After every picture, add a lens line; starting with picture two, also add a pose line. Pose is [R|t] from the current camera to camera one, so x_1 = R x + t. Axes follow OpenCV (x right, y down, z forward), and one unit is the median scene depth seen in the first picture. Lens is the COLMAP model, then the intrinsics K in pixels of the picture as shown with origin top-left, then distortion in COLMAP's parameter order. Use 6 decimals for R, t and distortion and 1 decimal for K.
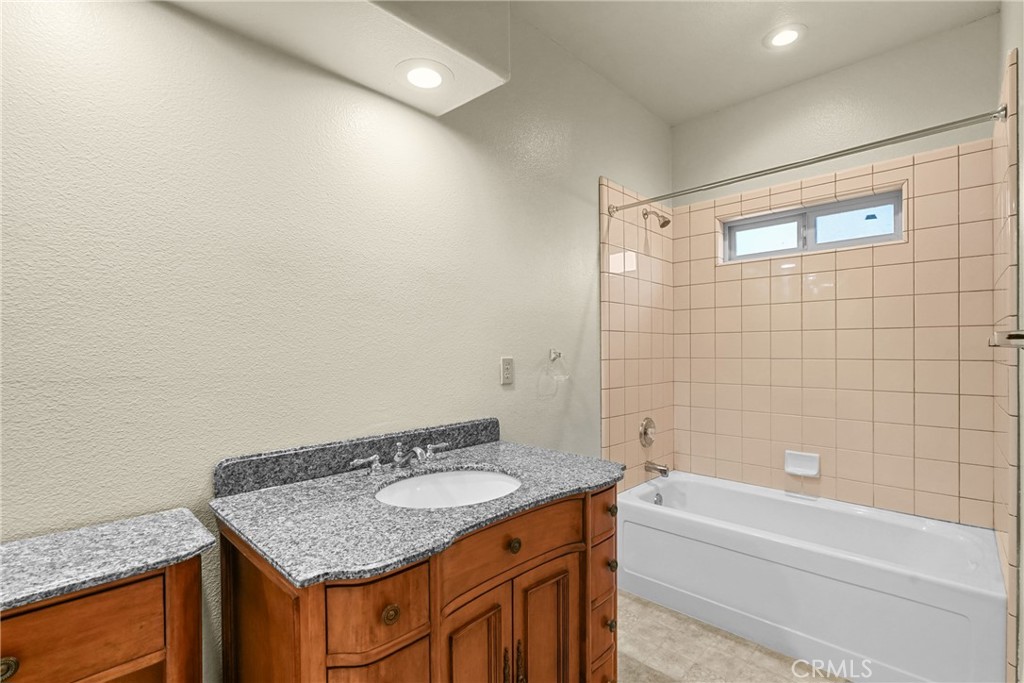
lens RADIAL K [[468.7, 0, 511.3], [0, 468.7, 346.6], [0, 0, 1]] dist [-0.004387, -0.000387]
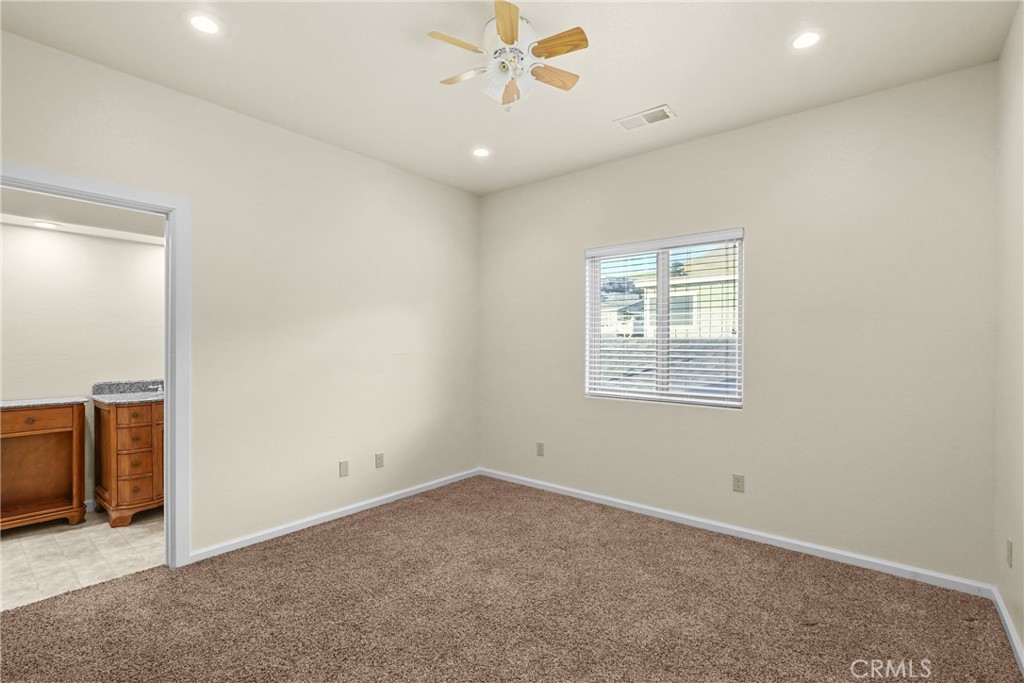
lens RADIAL K [[468.7, 0, 511.0], [0, 468.7, 341.8], [0, 0, 1]] dist [-0.004387, -0.000387]
pose [[0.996861, 0.006607, 0.078890, 2.393542], [-0.005481, 0.999880, -0.014473, 0.006659], [-0.078976, 0.013996, 0.996778, -2.934934]]
